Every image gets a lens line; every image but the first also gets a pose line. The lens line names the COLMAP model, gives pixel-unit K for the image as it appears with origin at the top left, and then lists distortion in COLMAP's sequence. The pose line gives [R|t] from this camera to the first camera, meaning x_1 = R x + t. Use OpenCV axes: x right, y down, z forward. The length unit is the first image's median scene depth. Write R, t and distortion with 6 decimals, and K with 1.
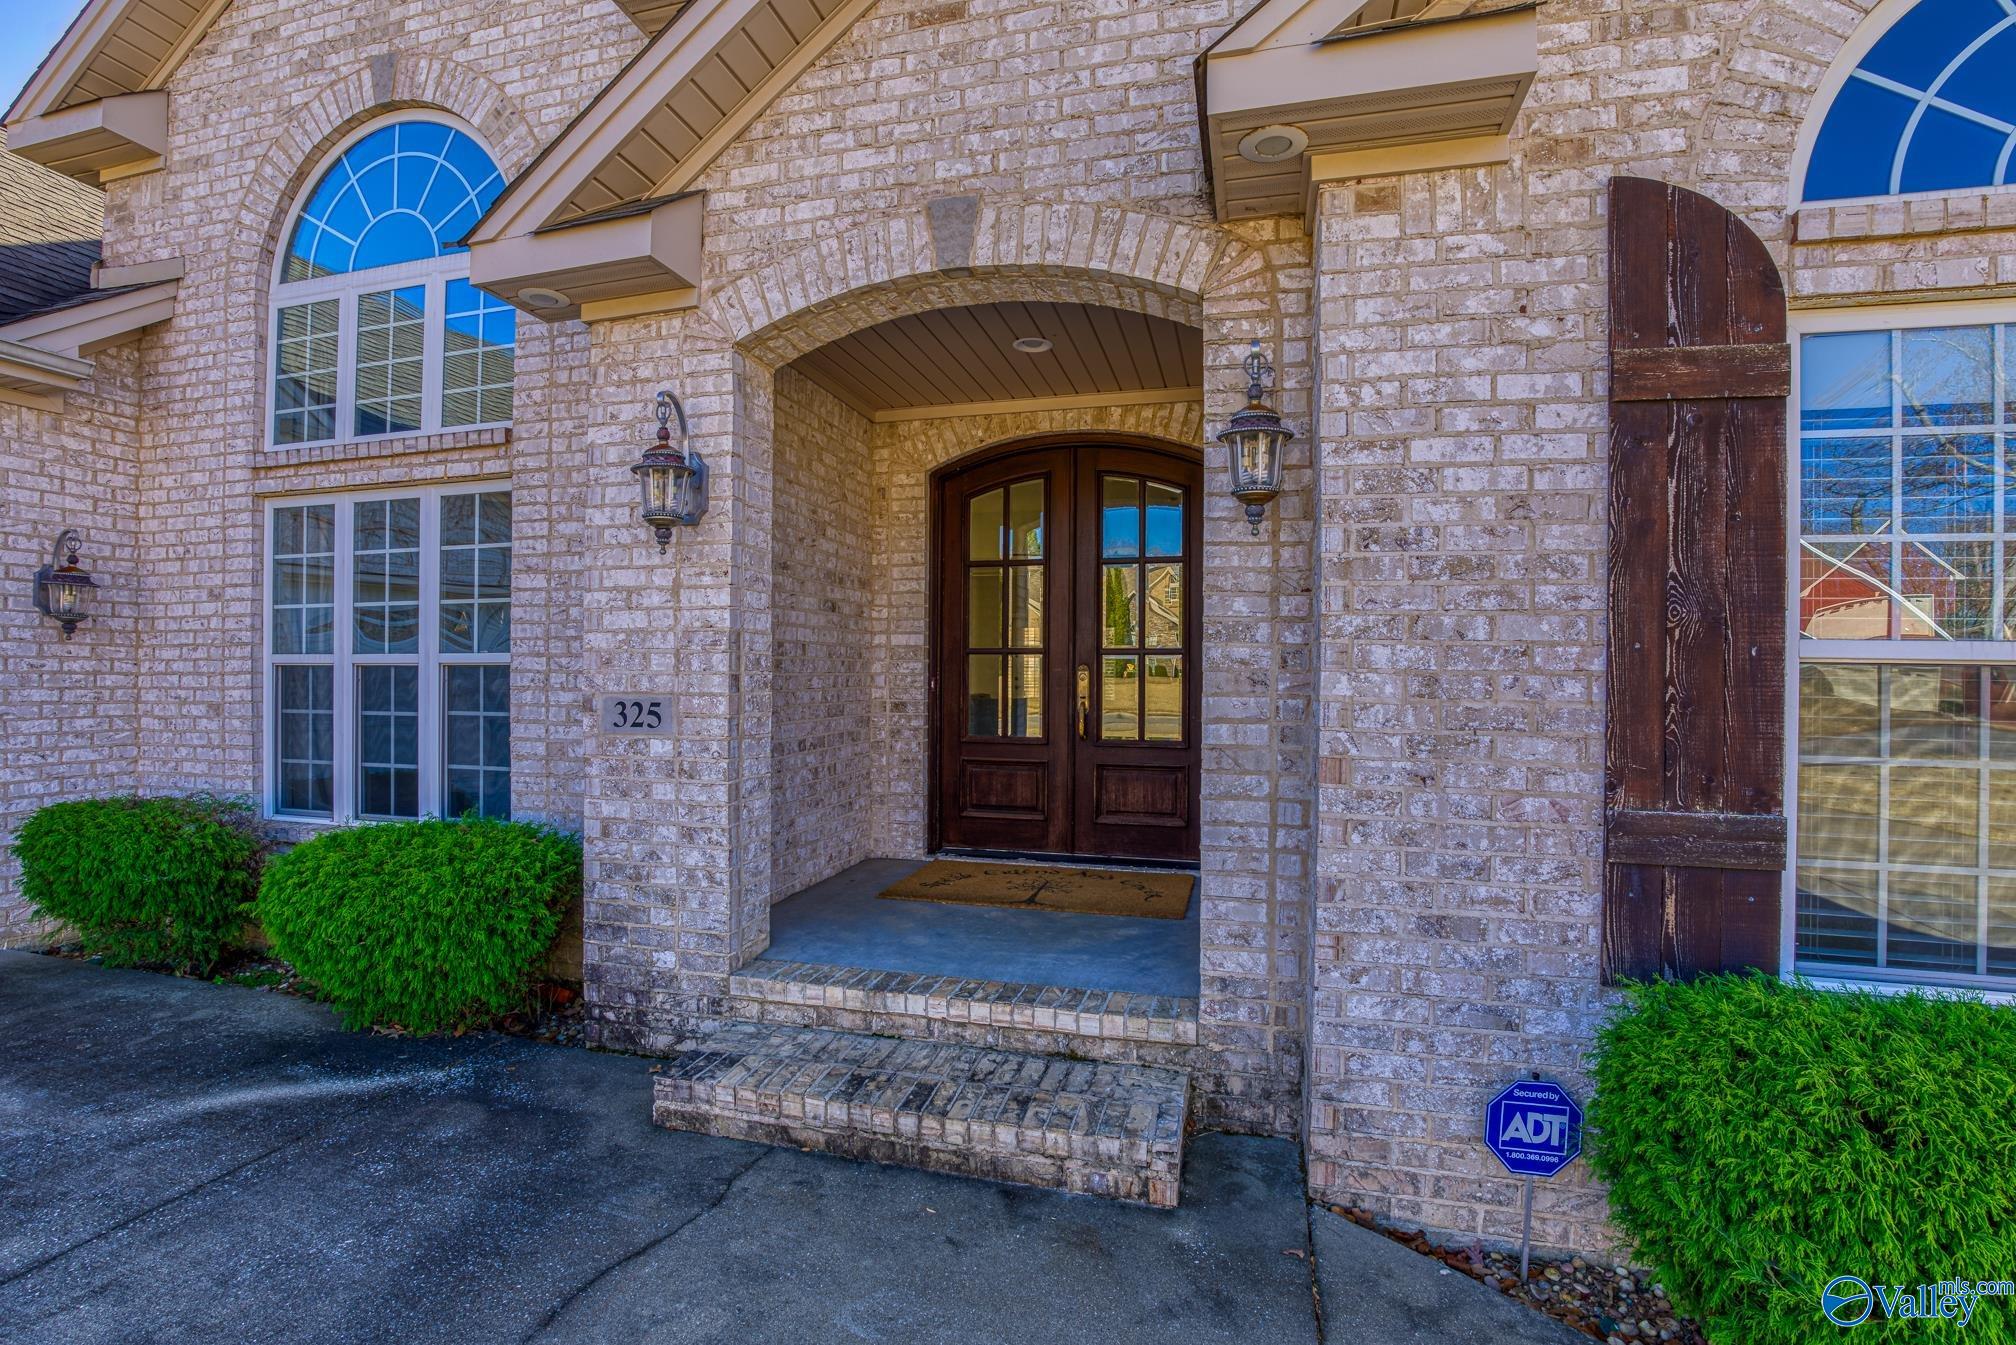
lens RADIAL K [[892.0, 0, 1042.6], [0, 892.0, 679.3], [0, 0, 1]] dist [-0.027382, 0.005181]
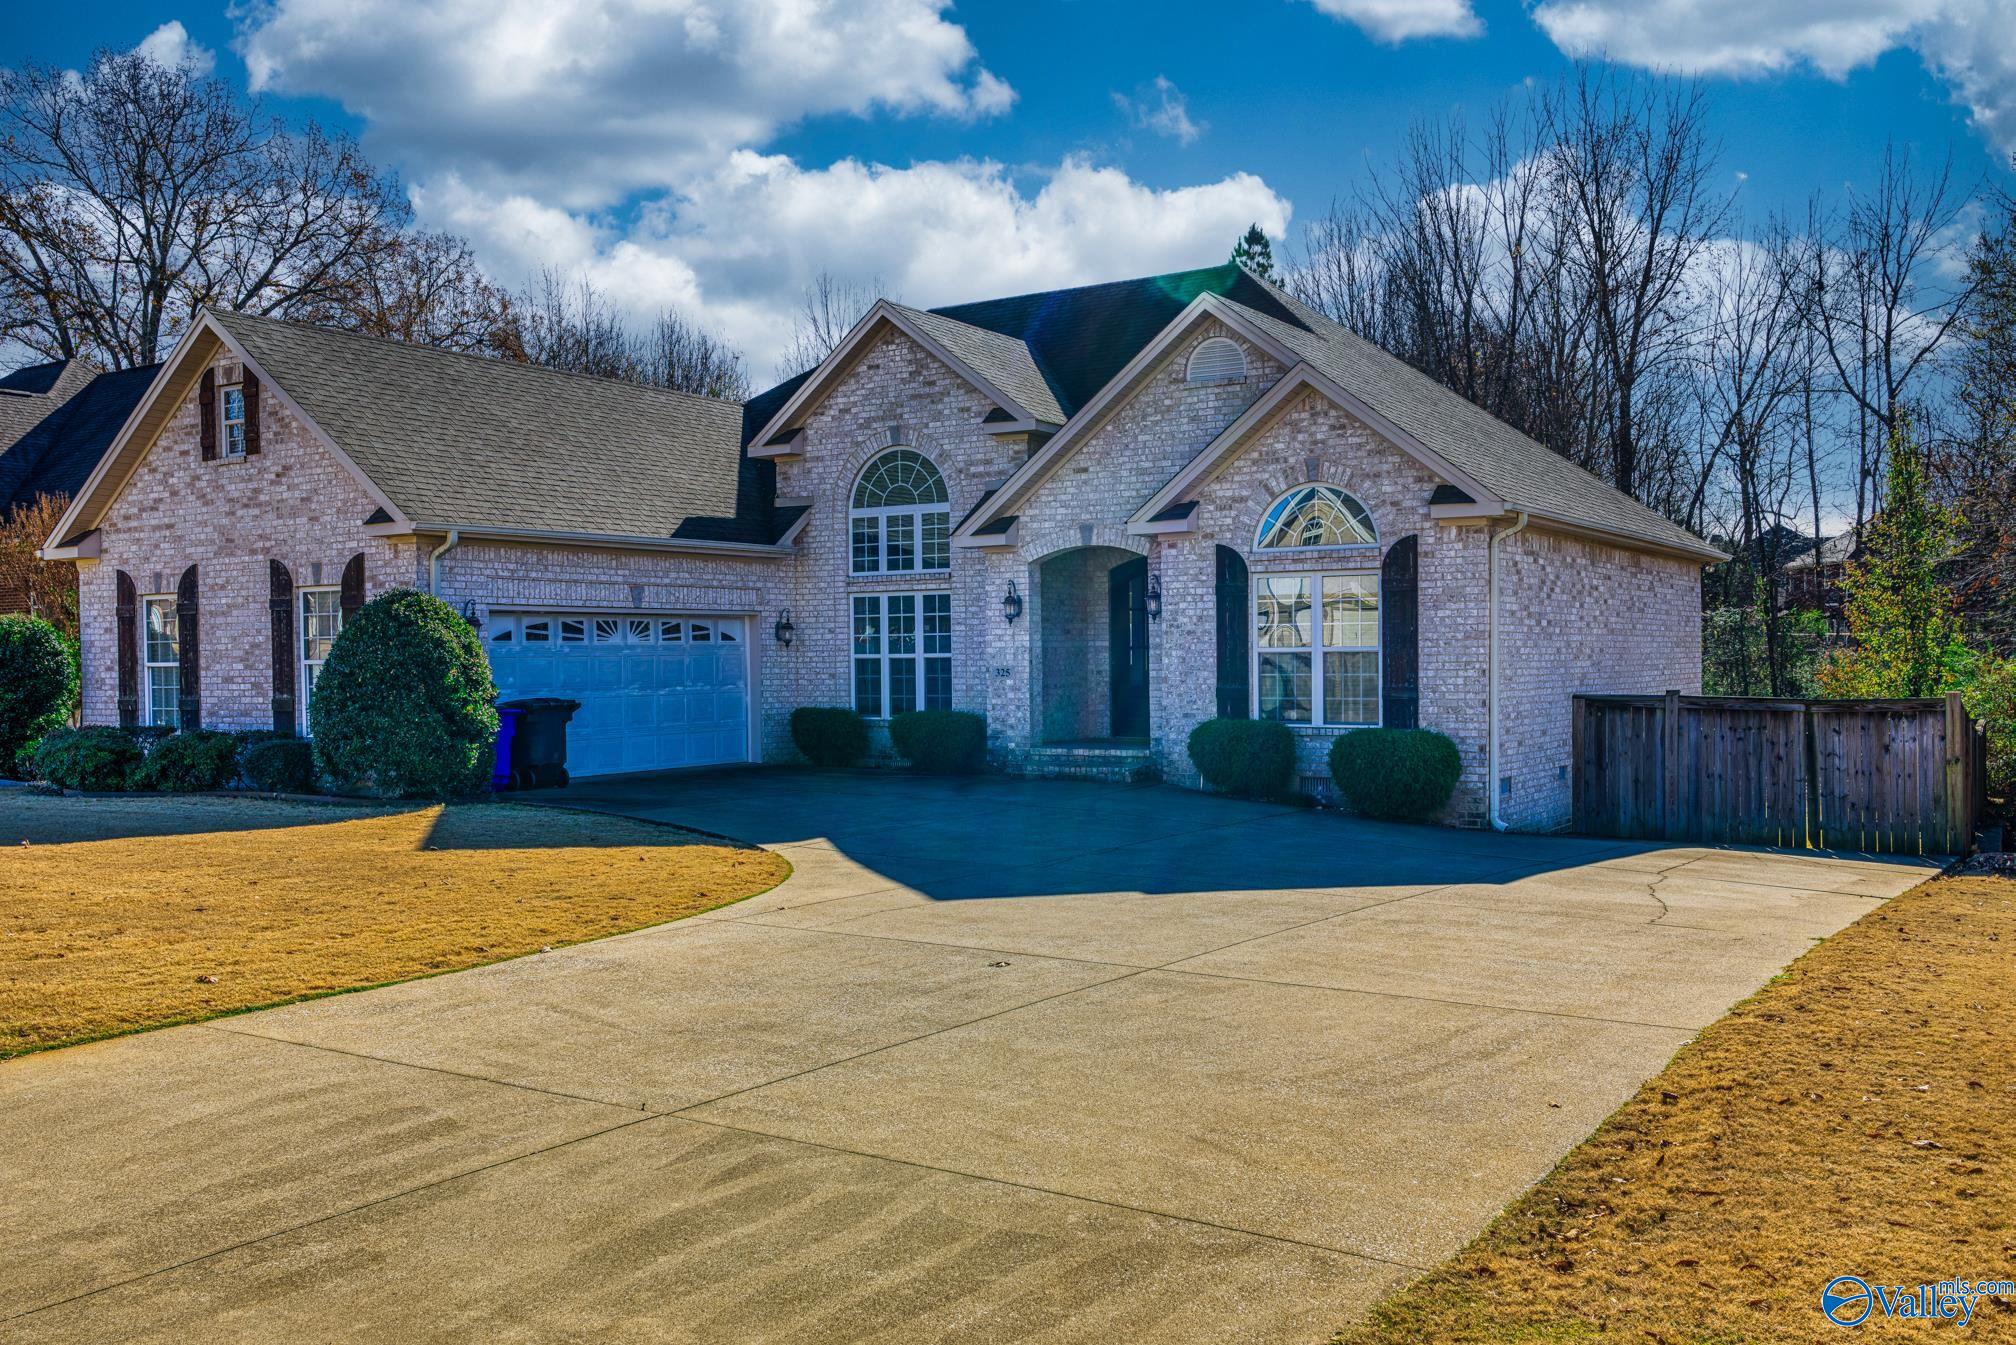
lens RADIAL K [[1774.0, 0, 1022.6], [0, 1774.0, 692.2], [0, 0, 1]] dist [0.111769, 0.010943]
pose [[0.948237, -0.013628, -0.317270, 1.723498], [0.020644, 0.999611, 0.018765, -0.009466], [0.316891, -0.024343, 0.948149, -5.285215]]
